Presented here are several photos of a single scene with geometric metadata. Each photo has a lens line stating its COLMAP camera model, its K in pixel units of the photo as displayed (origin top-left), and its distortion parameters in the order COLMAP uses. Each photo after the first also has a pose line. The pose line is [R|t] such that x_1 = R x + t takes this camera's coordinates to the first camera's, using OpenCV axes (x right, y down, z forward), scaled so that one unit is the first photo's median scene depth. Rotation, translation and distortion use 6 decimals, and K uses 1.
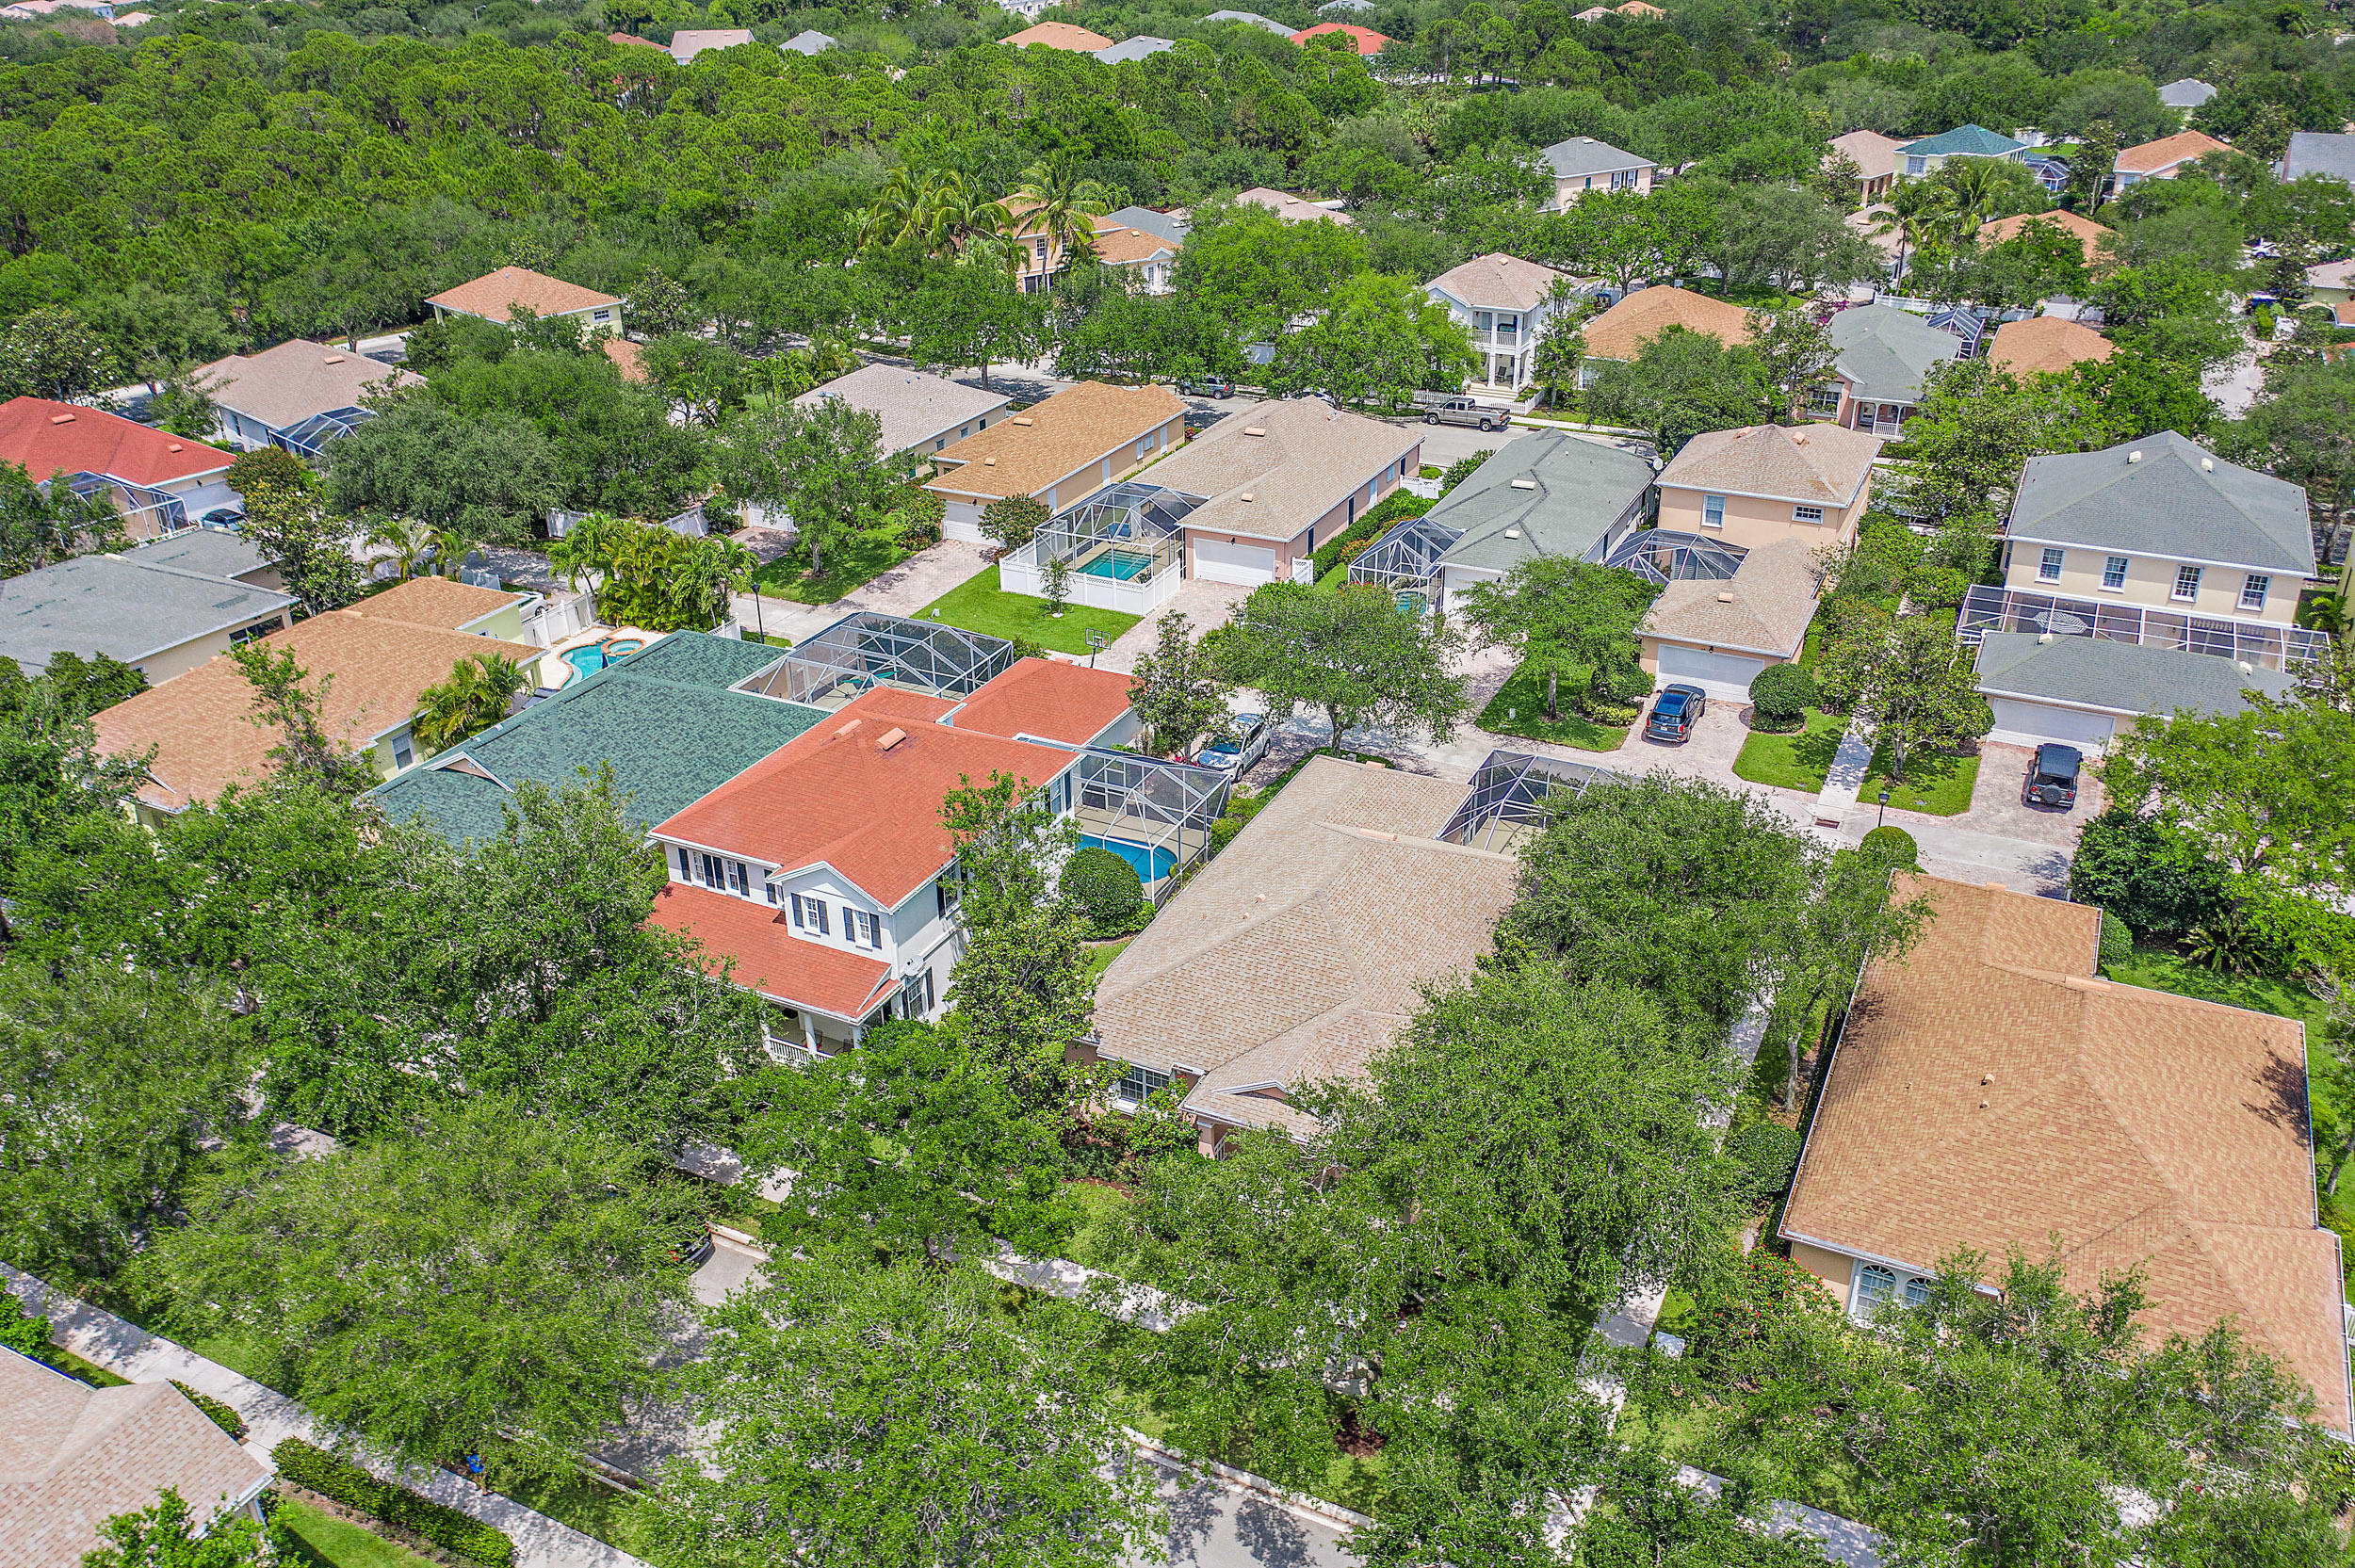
lens RADIAL K [[1891.9, 0, 1175.8], [0, 1891.9, 786.2], [0, 0, 1]] dist [-0.002608, -0.000855]
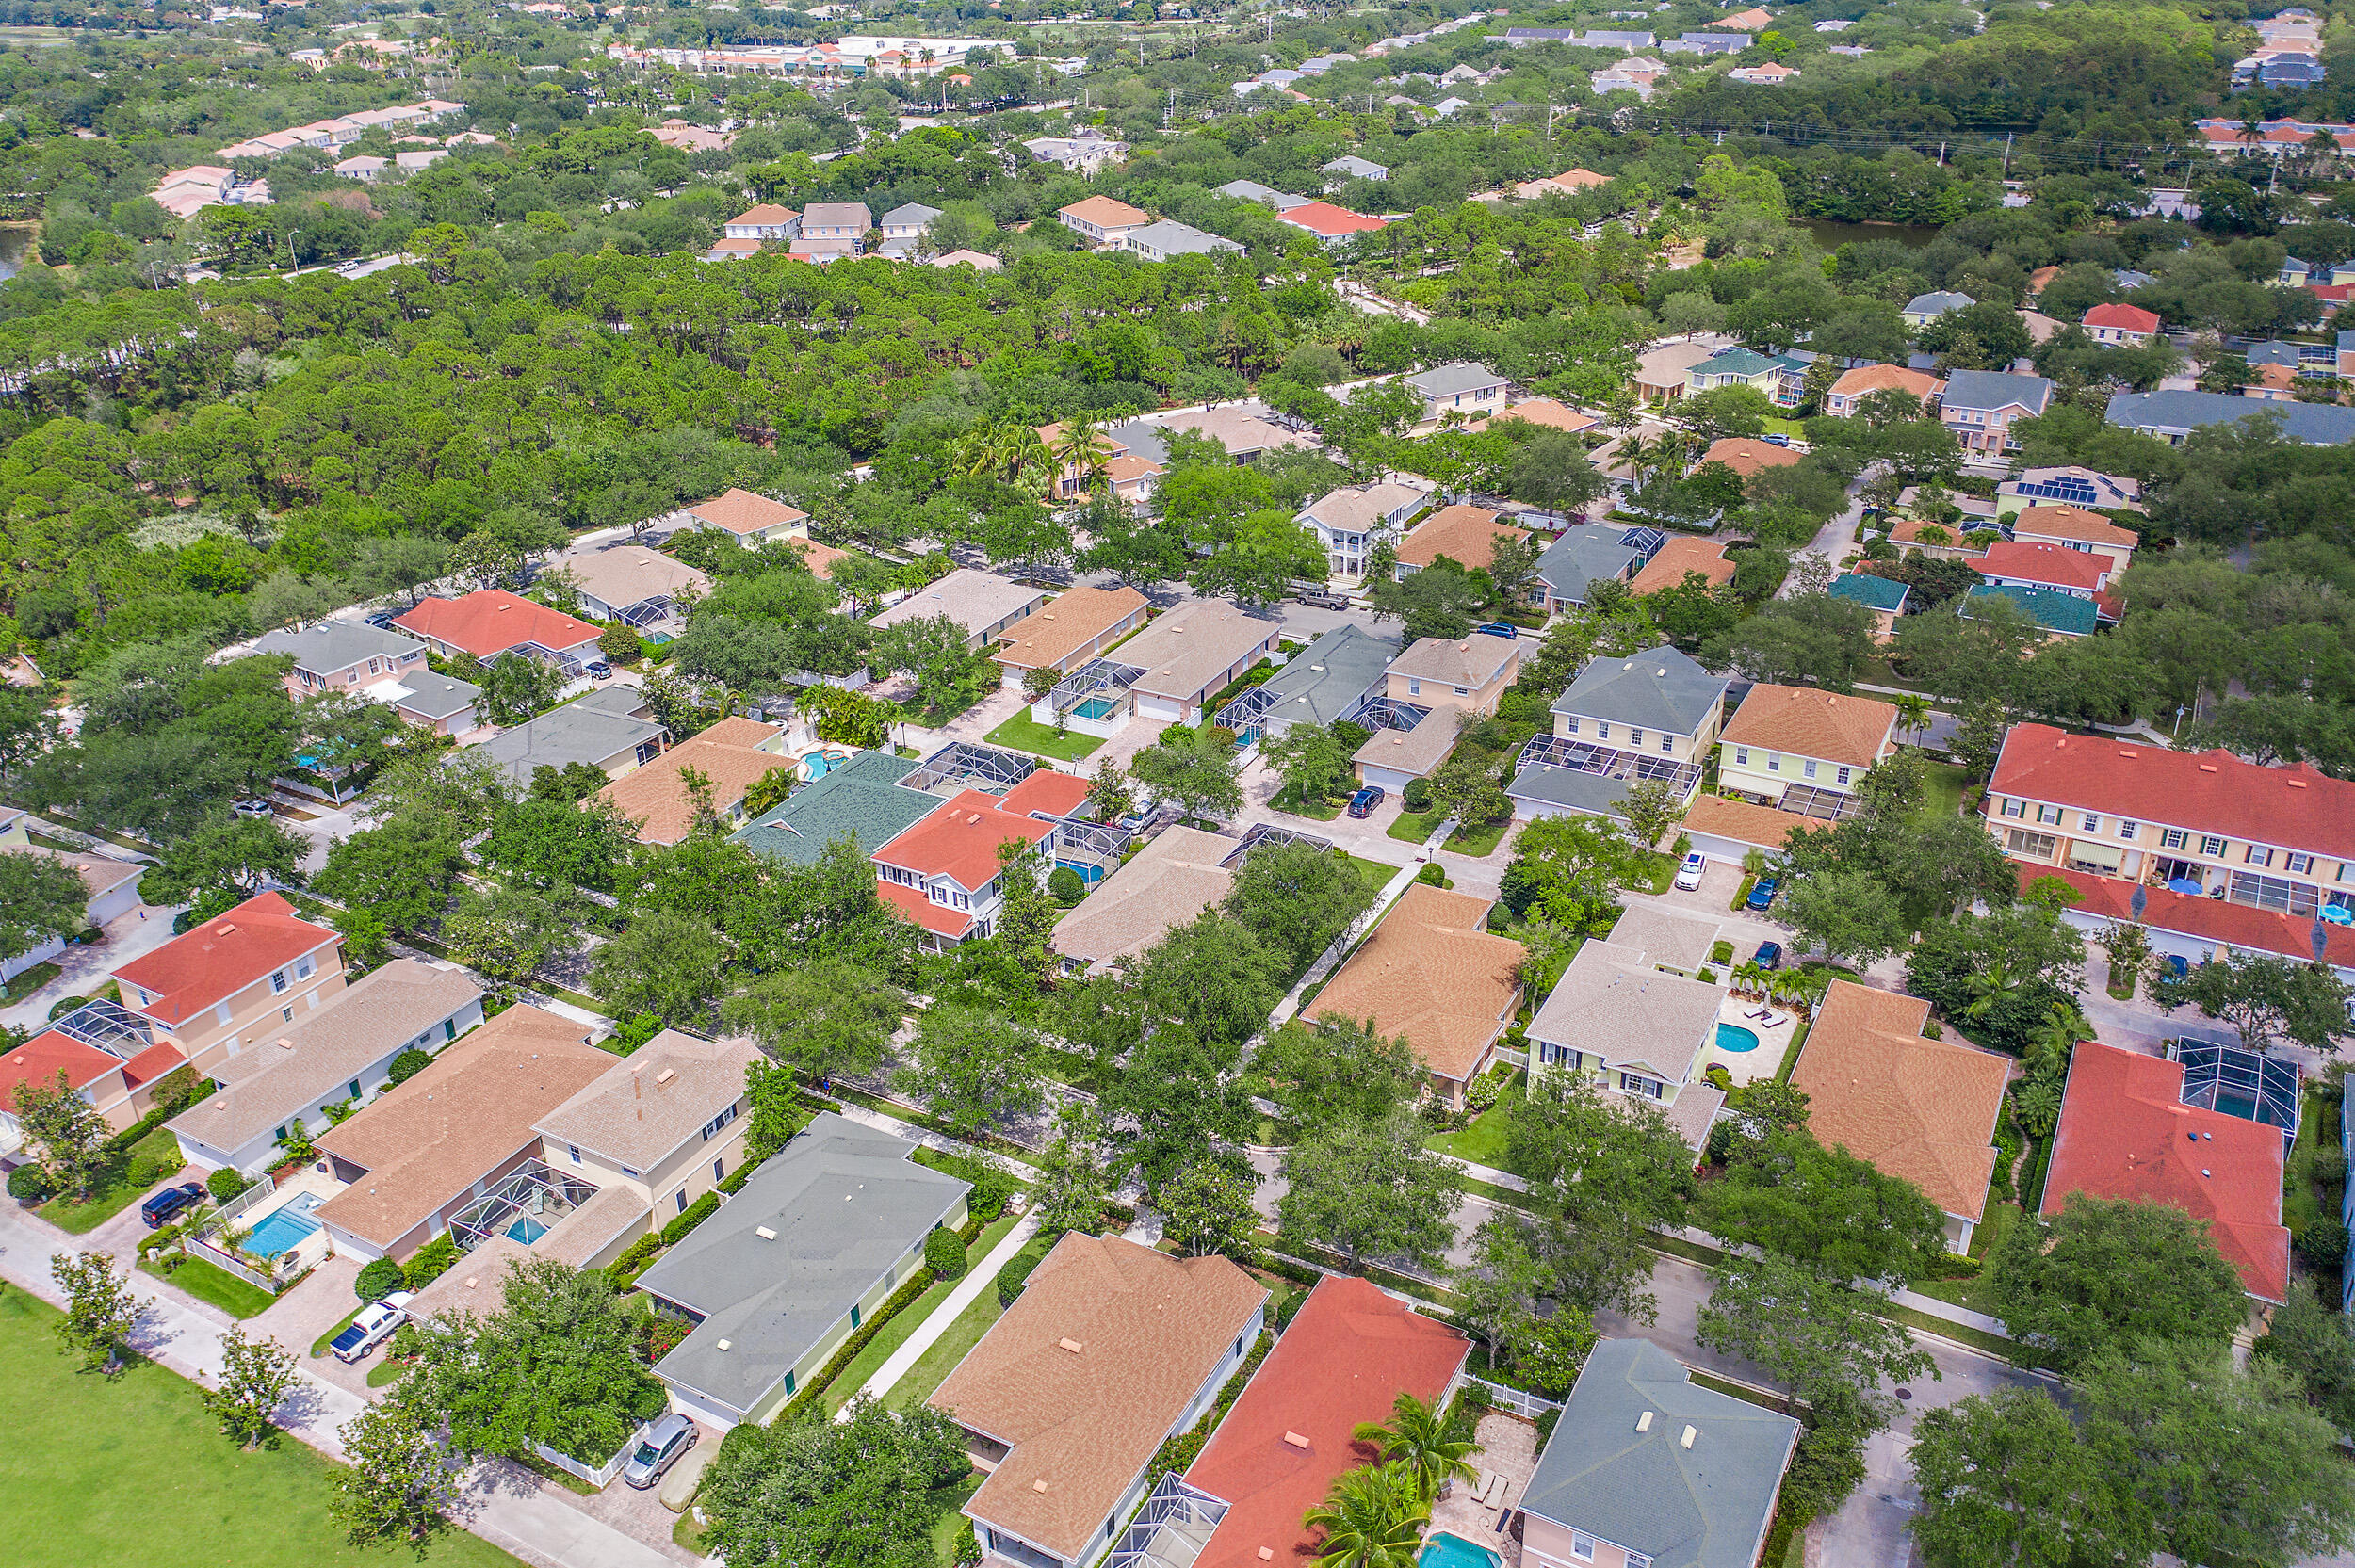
lens RADIAL K [[1889.1, 0, 1177.5], [0, 1889.1, 784.0], [0, 0, 1]] dist [0.047391, 0.000222]
pose [[0.999228, 0.015634, -0.036053, 0.126873], [-0.015543, 0.999875, 0.002793, -0.055050], [0.036092, -0.002230, 0.999346, -0.912173]]
